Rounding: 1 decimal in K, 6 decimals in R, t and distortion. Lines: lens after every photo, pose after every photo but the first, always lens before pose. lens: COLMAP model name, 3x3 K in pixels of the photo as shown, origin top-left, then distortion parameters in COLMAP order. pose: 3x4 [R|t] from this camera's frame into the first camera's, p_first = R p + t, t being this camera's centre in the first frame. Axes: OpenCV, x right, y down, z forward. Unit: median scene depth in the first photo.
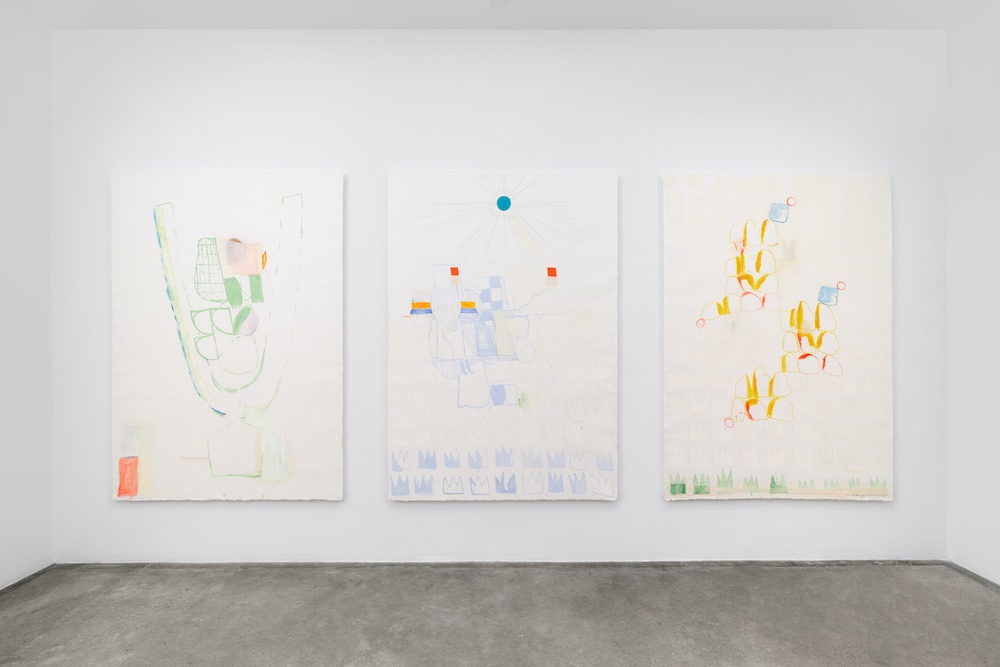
lens RADIAL K [[496.6, 0, 518.4], [0, 496.6, 339.9], [0, 0, 1]] dist [-0.023096, 0.012886]
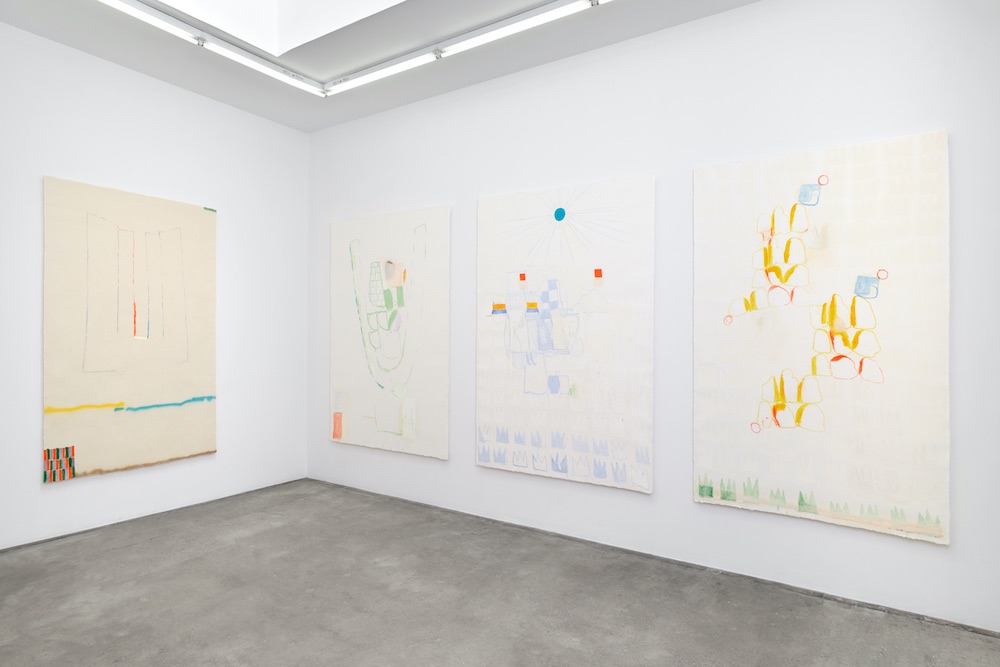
lens RADIAL K [[601.5, 0, 500.0], [0, 601.5, 333.5], [0, 0, 1]] dist [0.002834, 0.024466]
pose [[0.810413, 0.006107, -0.585828, 0.666560], [-0.003232, 0.999977, 0.005954, -0.013022], [0.585851, -0.002932, 0.810414, -0.185062]]
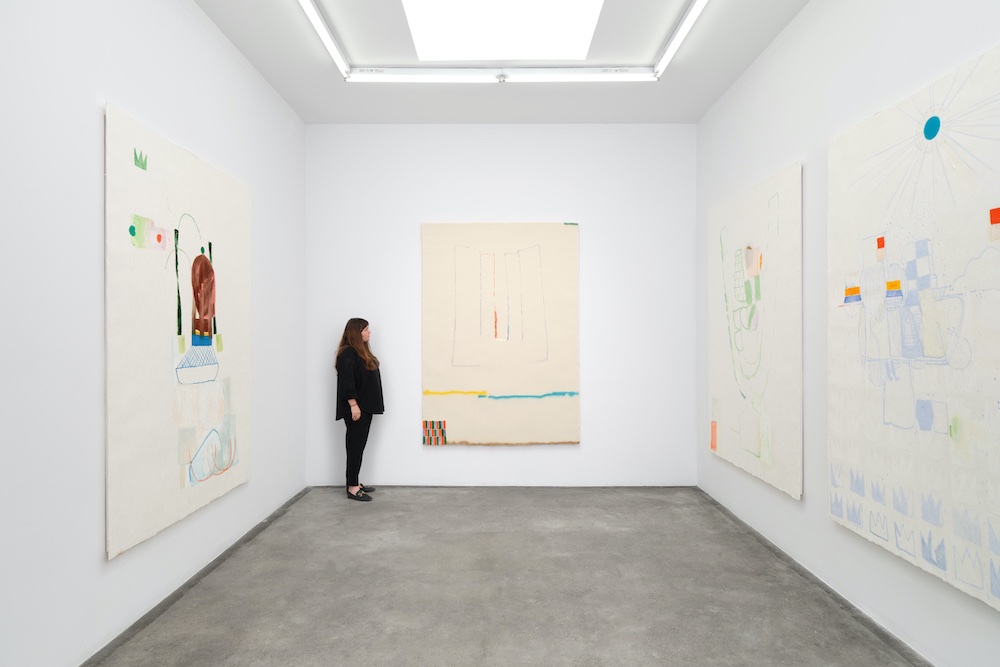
lens RADIAL K [[548.0, 0, 500.0], [0, 548.0, 333.5], [0, 0, 1]] dist [-0.019556, -0.000790]
pose [[-0.012804, -0.002826, -0.999914, 0.707532], [0.009219, 0.999953, -0.002944, -0.003180], [0.999876, -0.009256, -0.012778, 0.434548]]
